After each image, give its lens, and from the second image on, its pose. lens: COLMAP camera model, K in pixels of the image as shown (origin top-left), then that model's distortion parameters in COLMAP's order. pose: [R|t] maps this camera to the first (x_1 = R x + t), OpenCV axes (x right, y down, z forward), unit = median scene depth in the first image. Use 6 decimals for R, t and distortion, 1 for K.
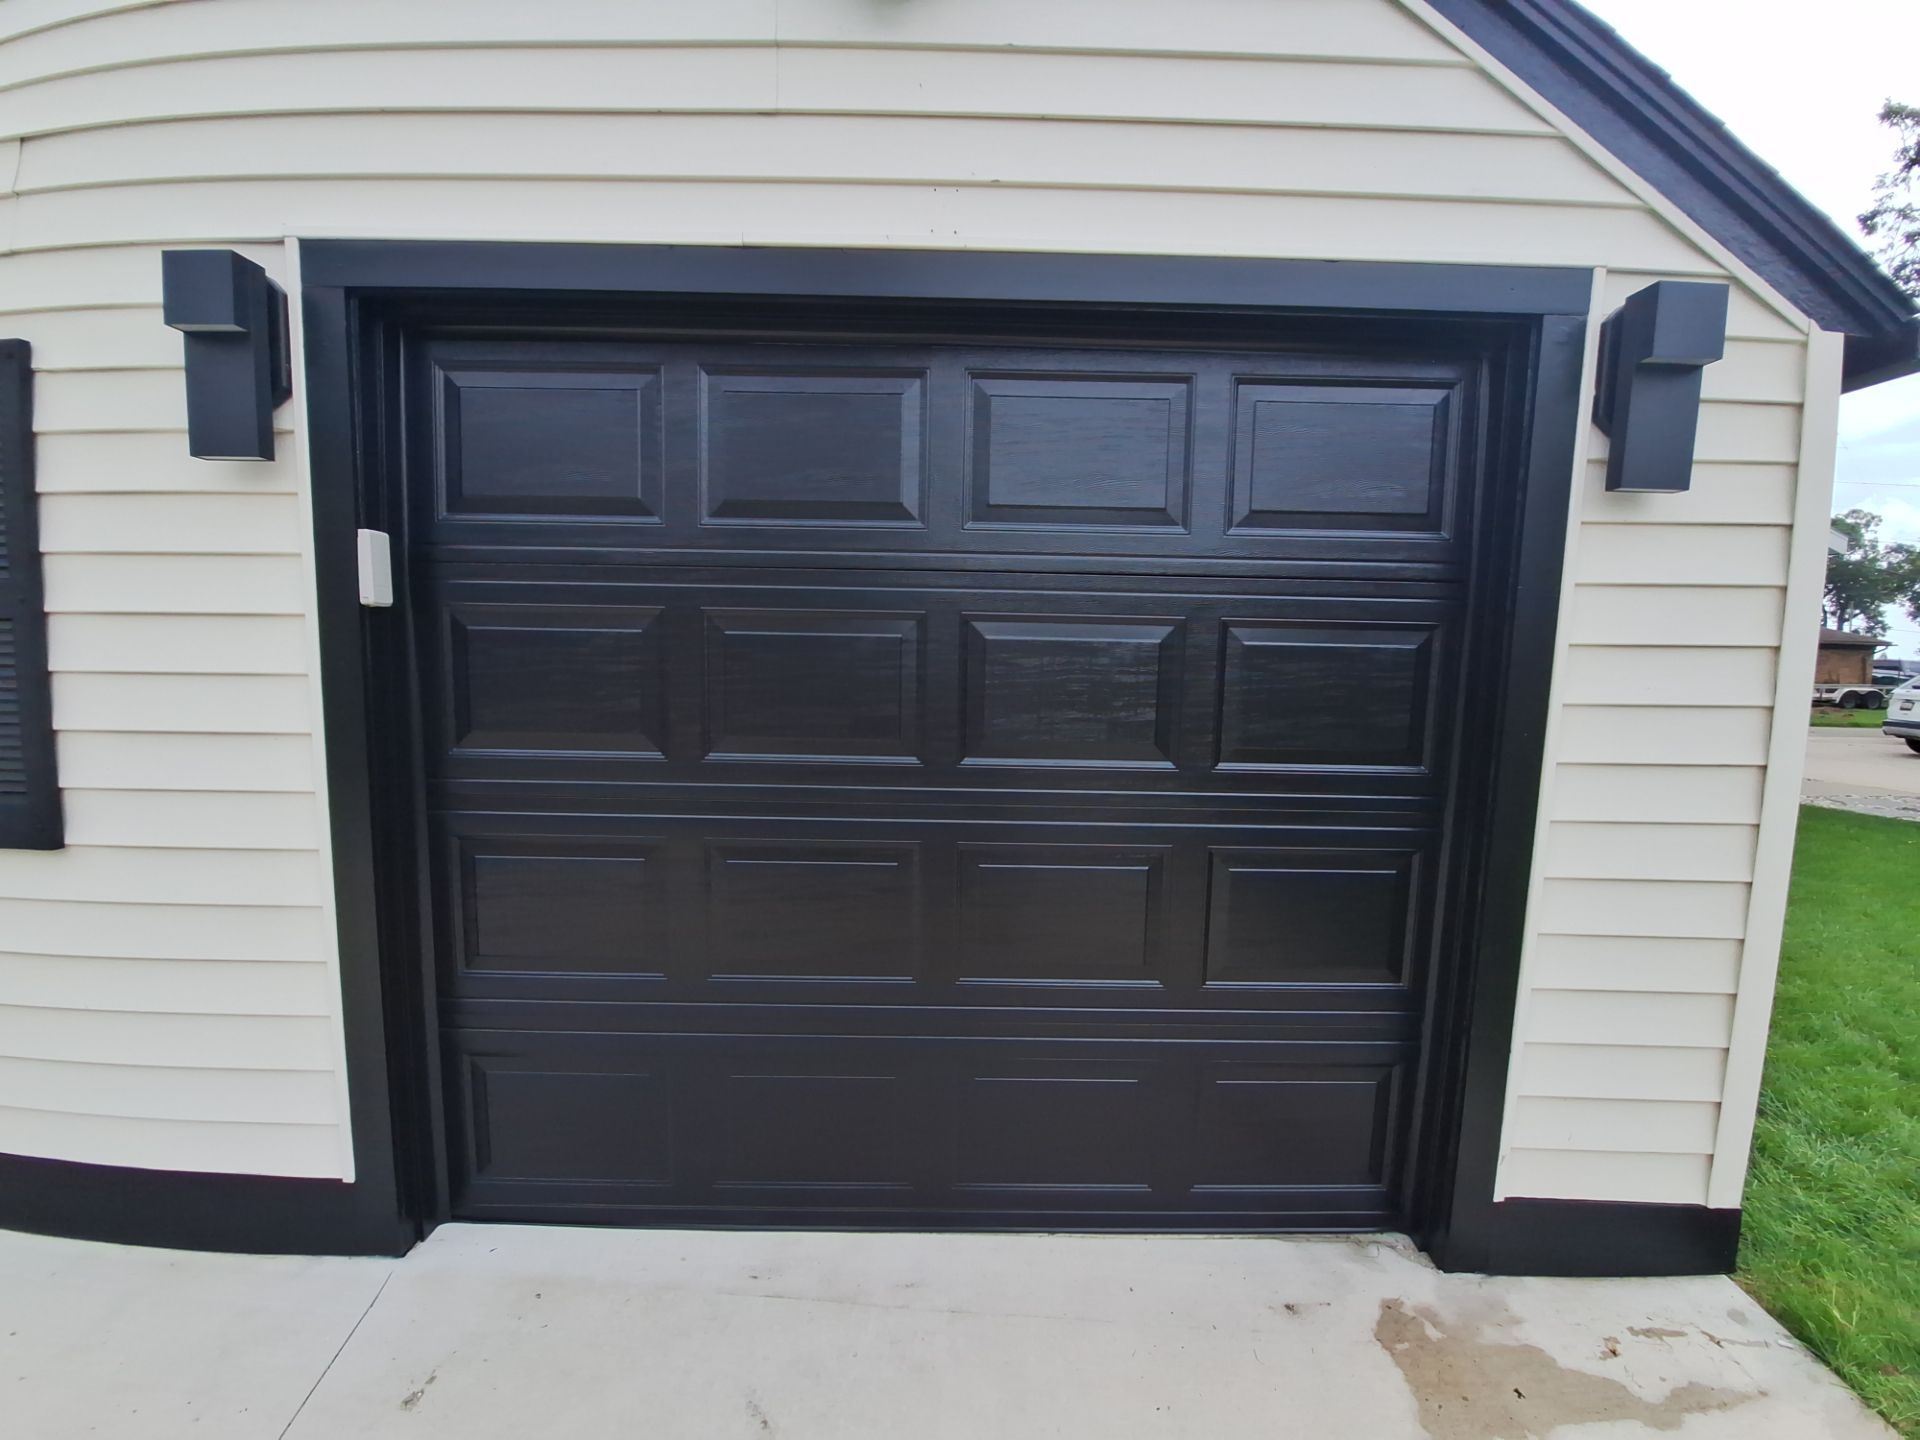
lens RADIAL K [[757.2, 0, 957.7], [0, 757.2, 728.0], [0, 0, 1]] dist [-0.003198, -0.008468]
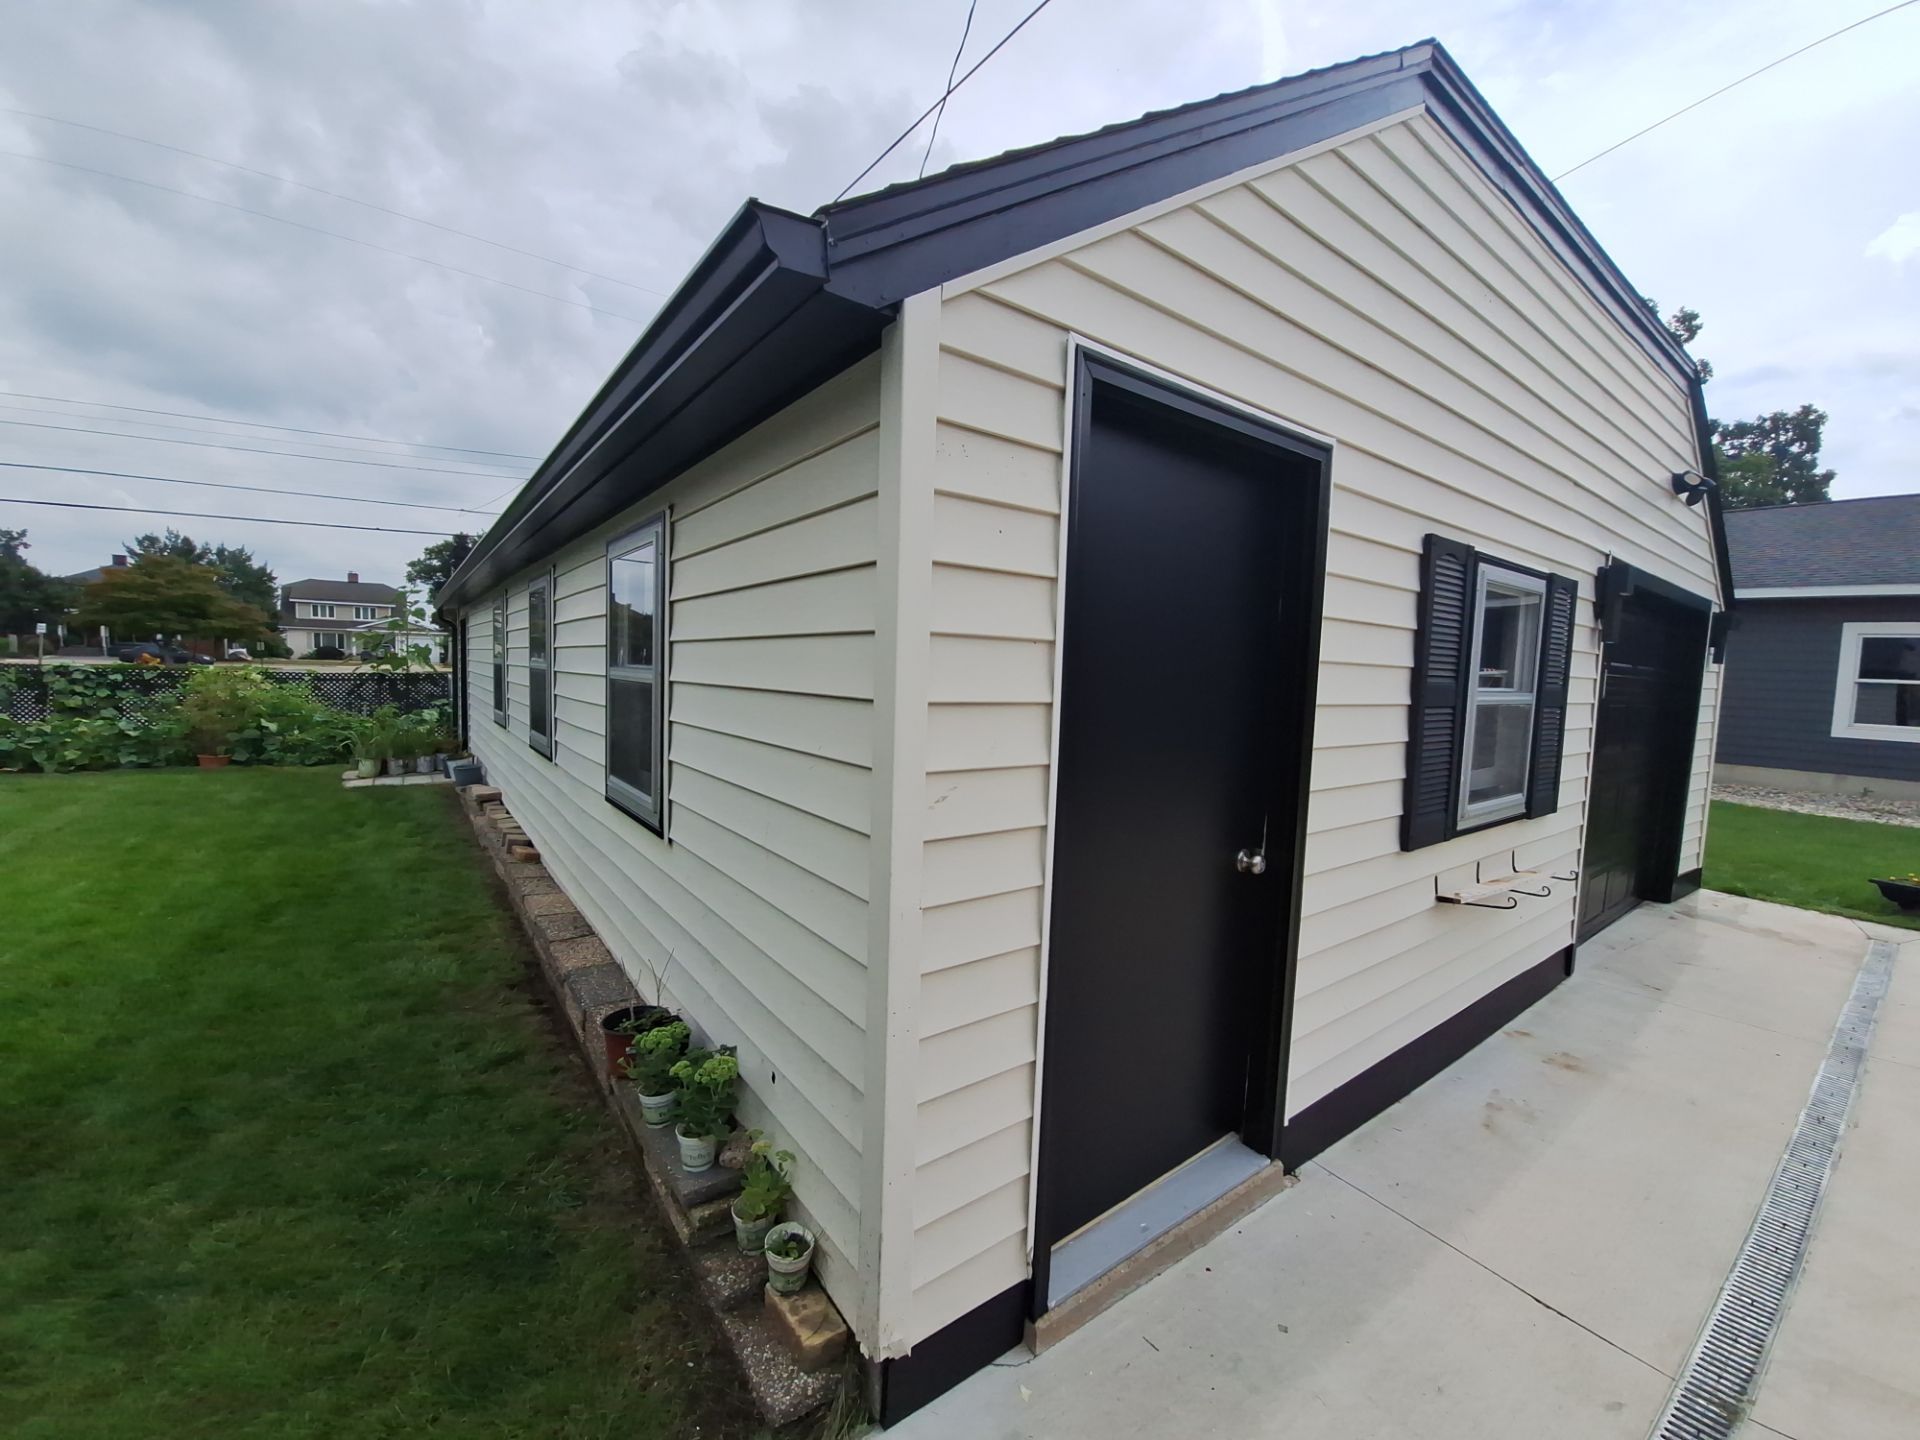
lens RADIAL K [[757.2, 0, 951.7], [0, 757.2, 727.1], [0, 0, 1]] dist [-0.003198, -0.008468]
pose [[0.804363, -0.036949, 0.592988, -3.986656], [0.034366, 0.999287, 0.015649, -0.179670], [-0.593143, 0.007791, 0.805059, 0.275266]]
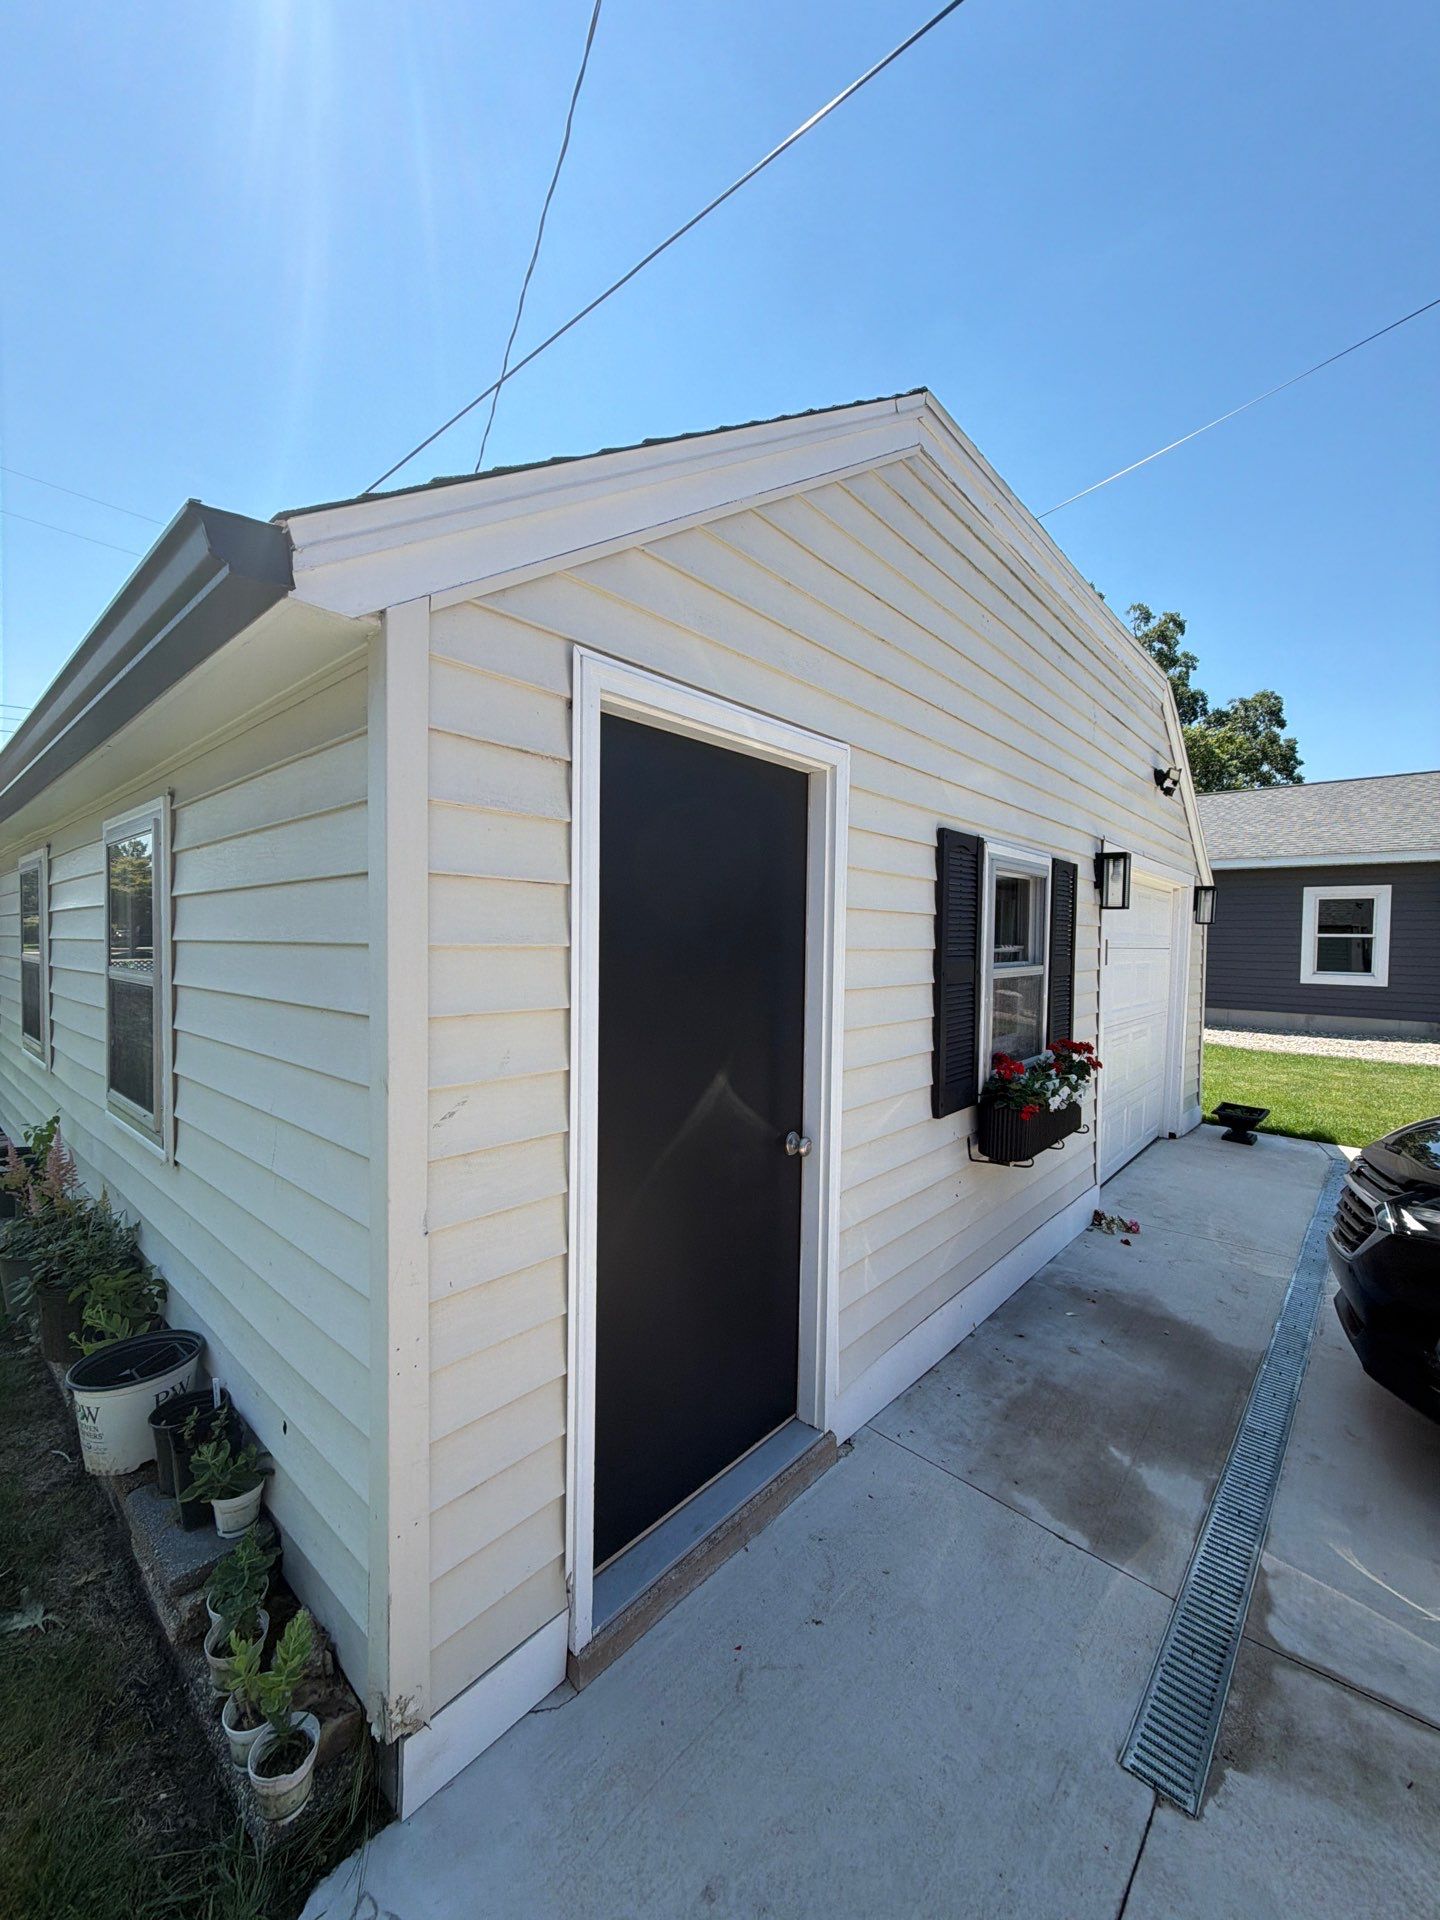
lens RADIAL K [[762.2, 0, 705.1], [0, 762.2, 962.4], [0, 0, 1]] dist [-0.001488, 0.000980]
pose [[0.669406, -0.031510, 0.742229, -3.909504], [0.065876, 0.997682, -0.017058, -0.222565], [-0.739971, 0.060314, 0.669930, 0.193430]]
